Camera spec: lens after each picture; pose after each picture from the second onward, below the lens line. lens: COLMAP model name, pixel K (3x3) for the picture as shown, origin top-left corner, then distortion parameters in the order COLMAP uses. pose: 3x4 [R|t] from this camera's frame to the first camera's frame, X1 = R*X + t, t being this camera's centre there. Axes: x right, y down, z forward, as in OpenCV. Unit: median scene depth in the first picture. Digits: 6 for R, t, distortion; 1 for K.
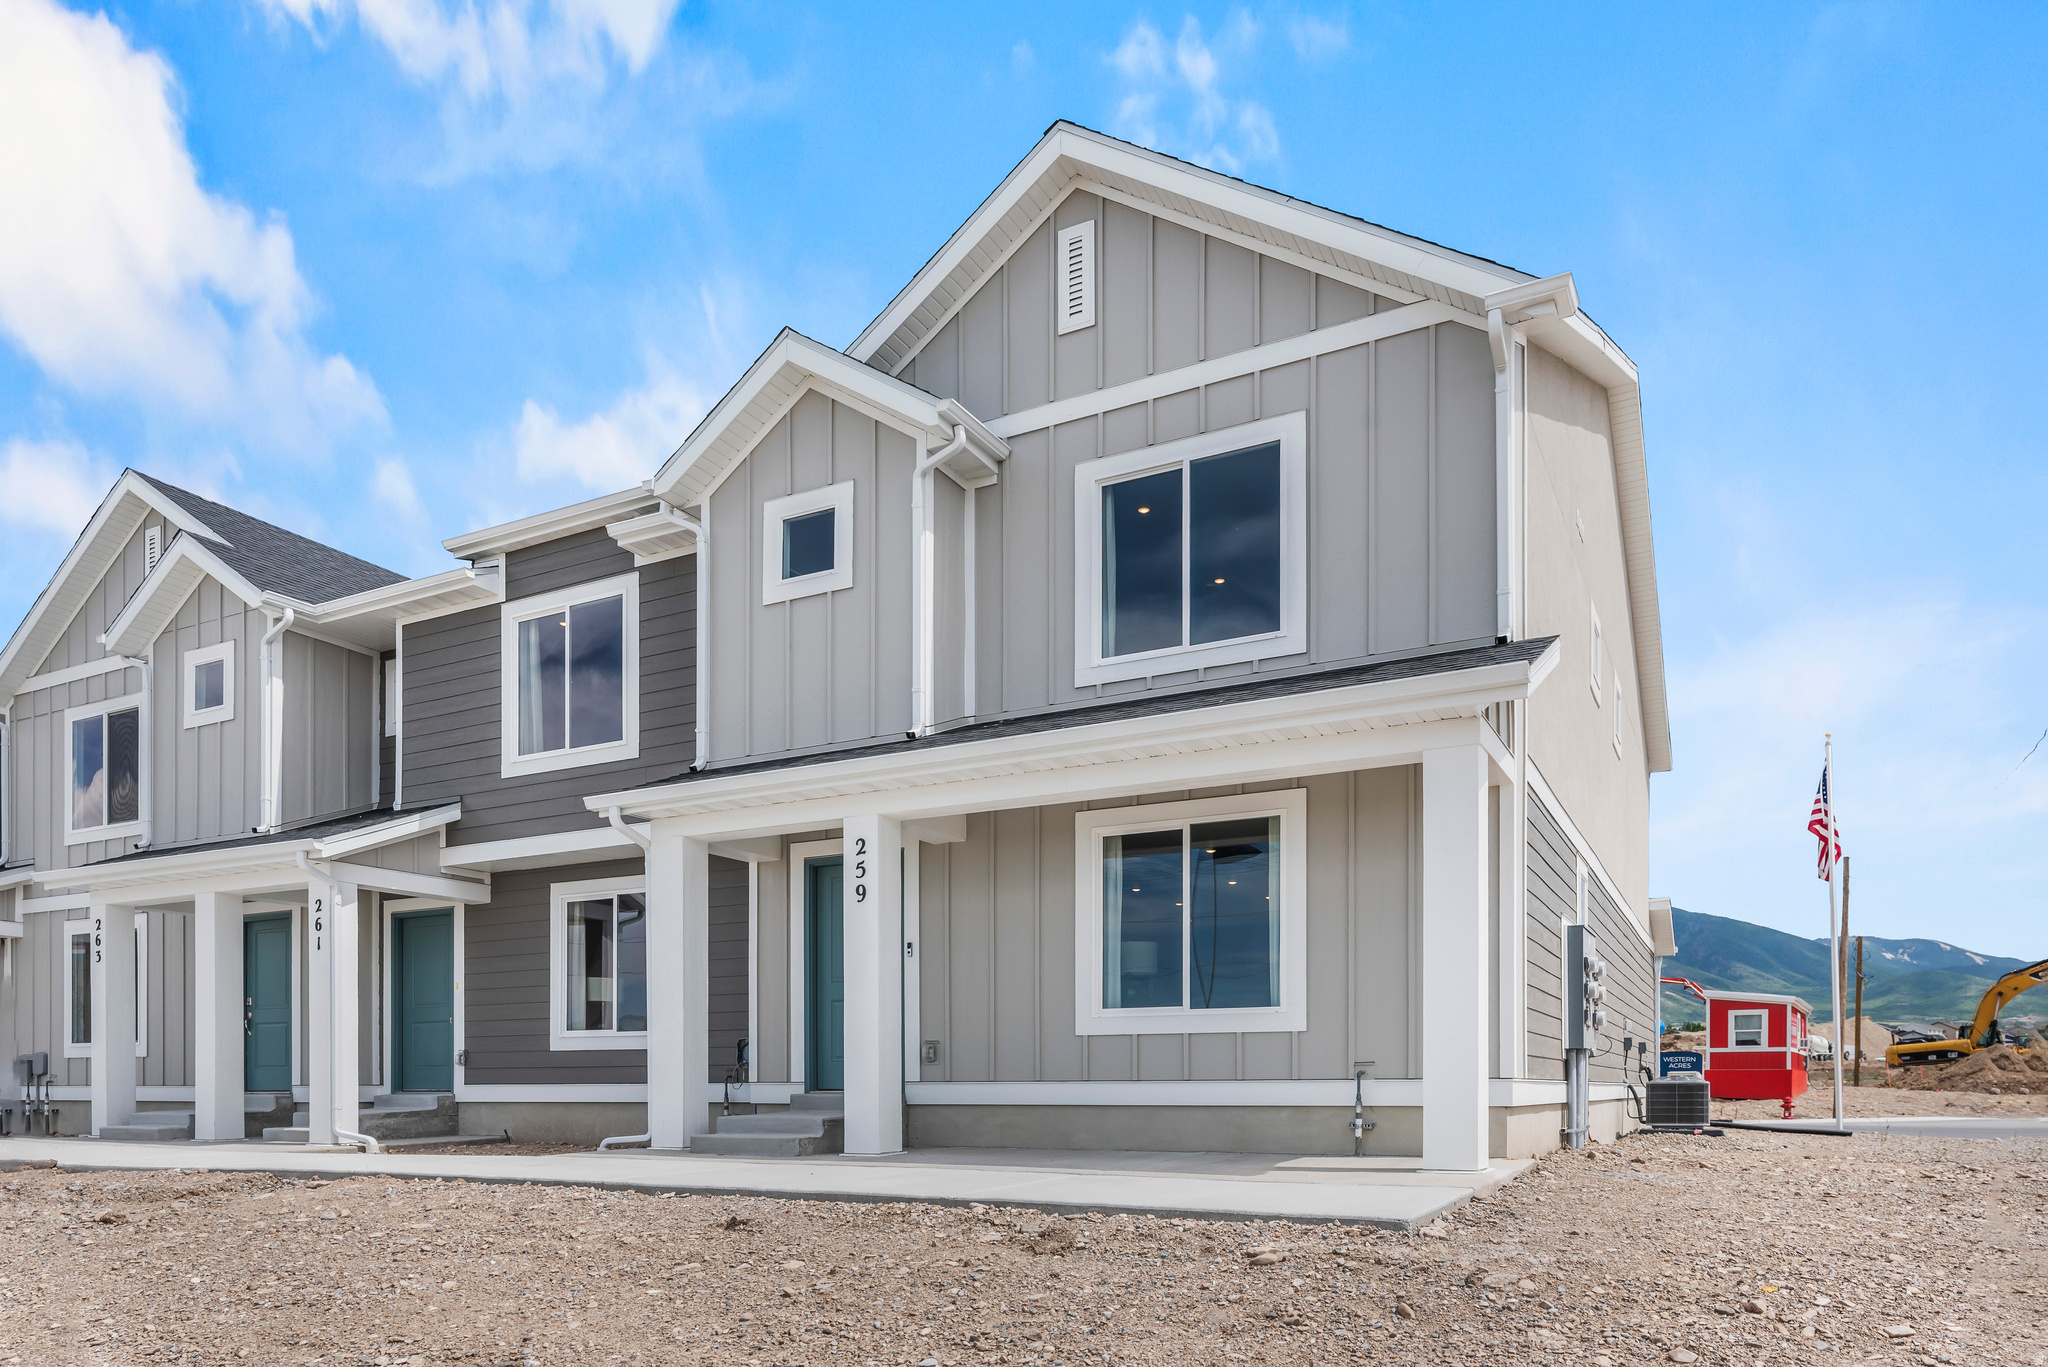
lens RADIAL K [[1393.4, 0, 1024.1], [0, 1393.4, 682.6], [0, 0, 1]] dist [0.000629, -0.002315]
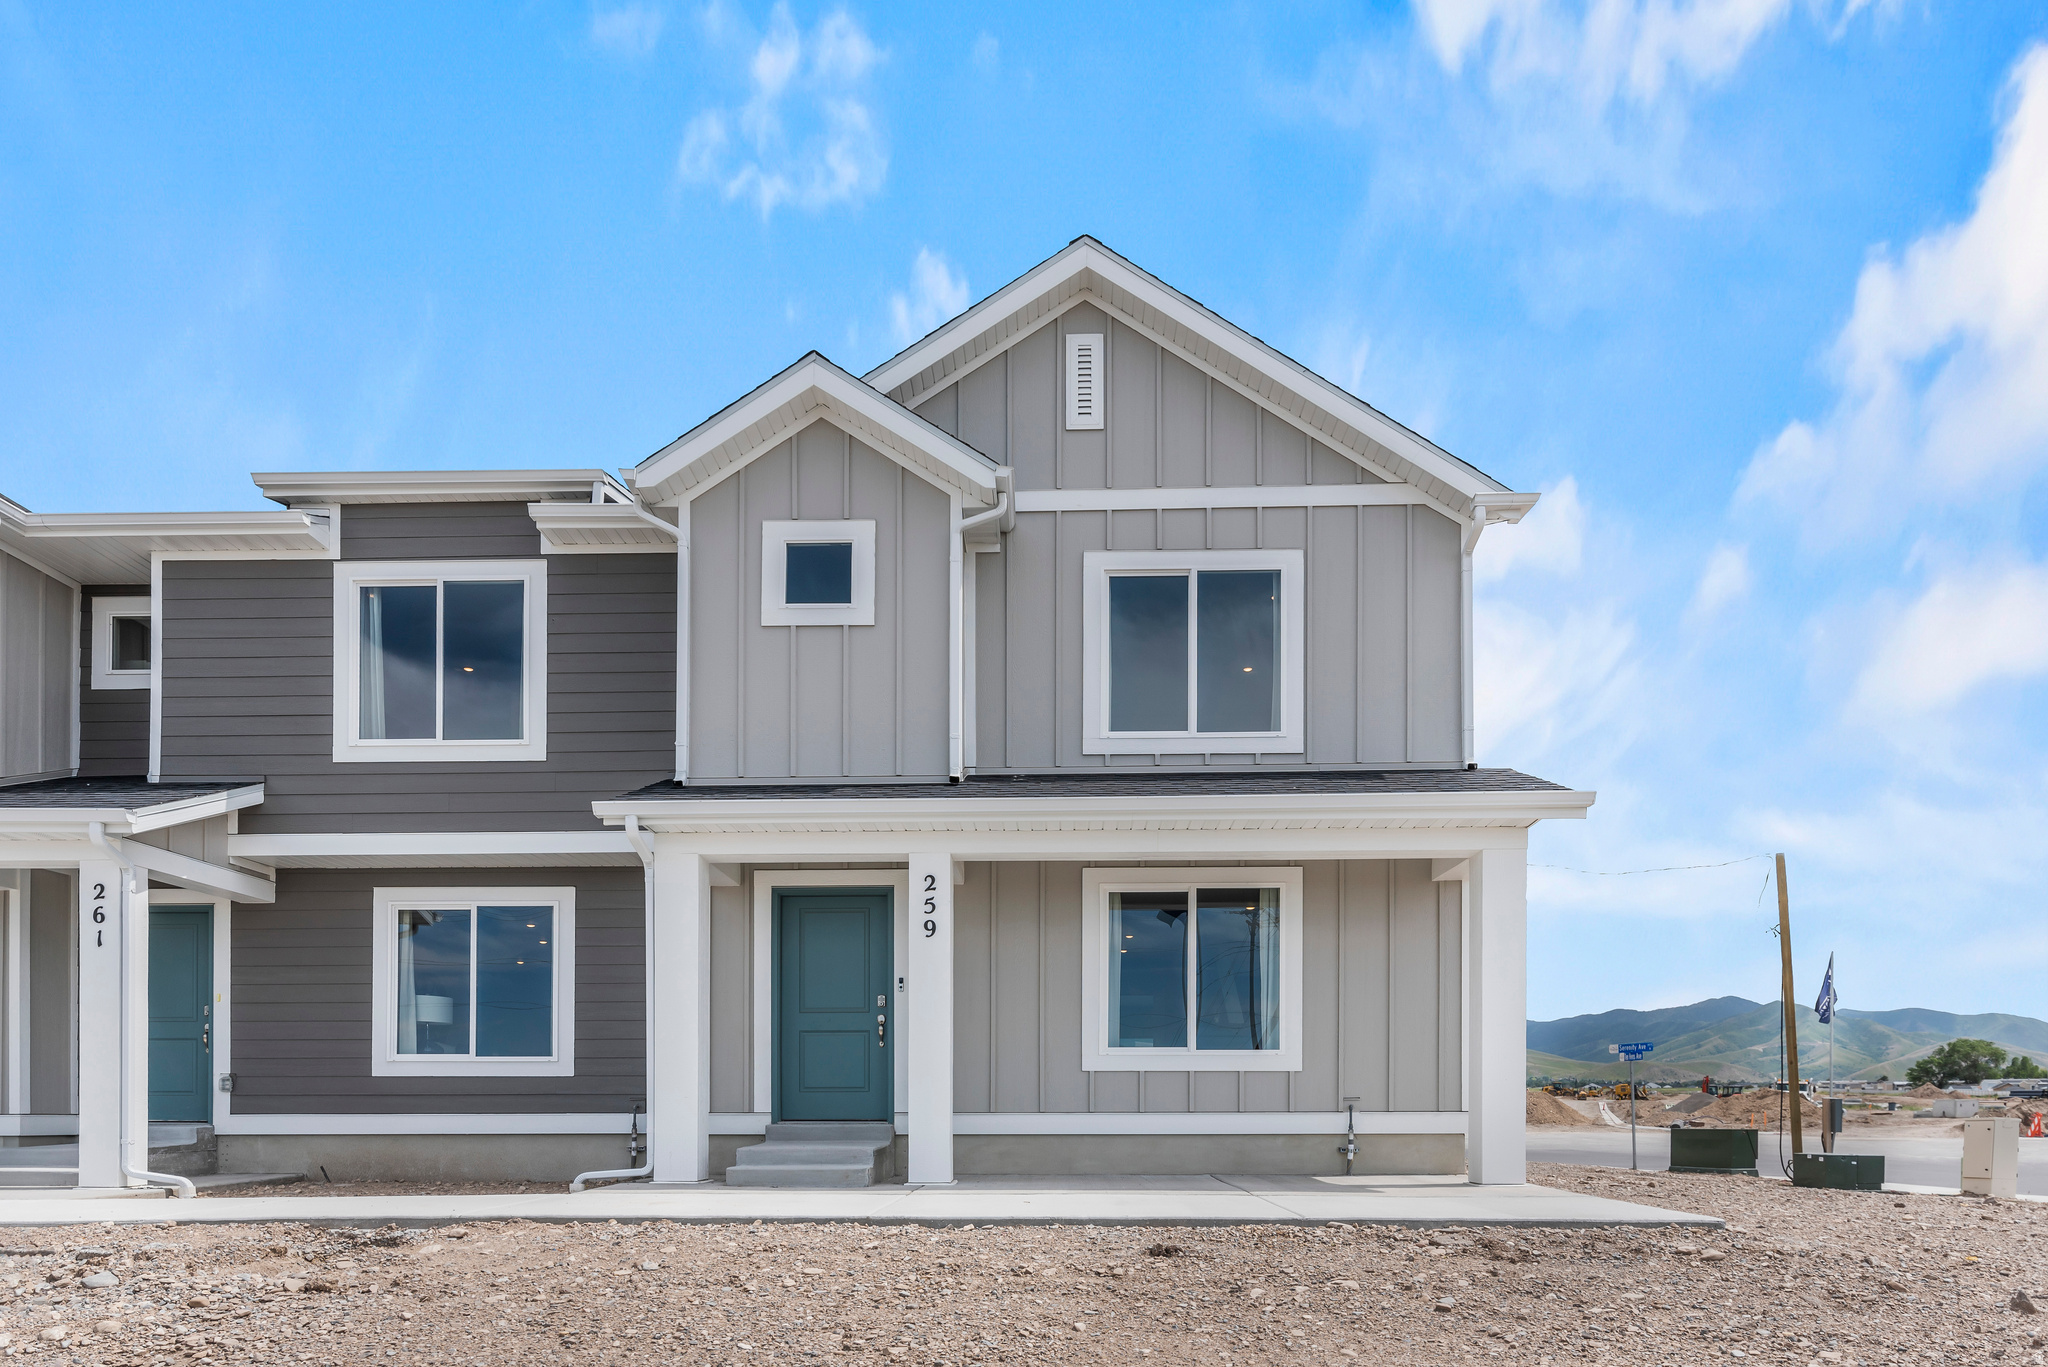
lens RADIAL K [[1252.2, 0, 1025.3], [0, 1252.2, 765.7], [0, 0, 1]] dist [0.004019, -0.001862]
pose [[0.882538, 0.128360, 0.452384, -0.436489], [-0.132357, 0.990936, -0.022961, 0.040090], [-0.451231, -0.039612, 0.891528, 0.137756]]
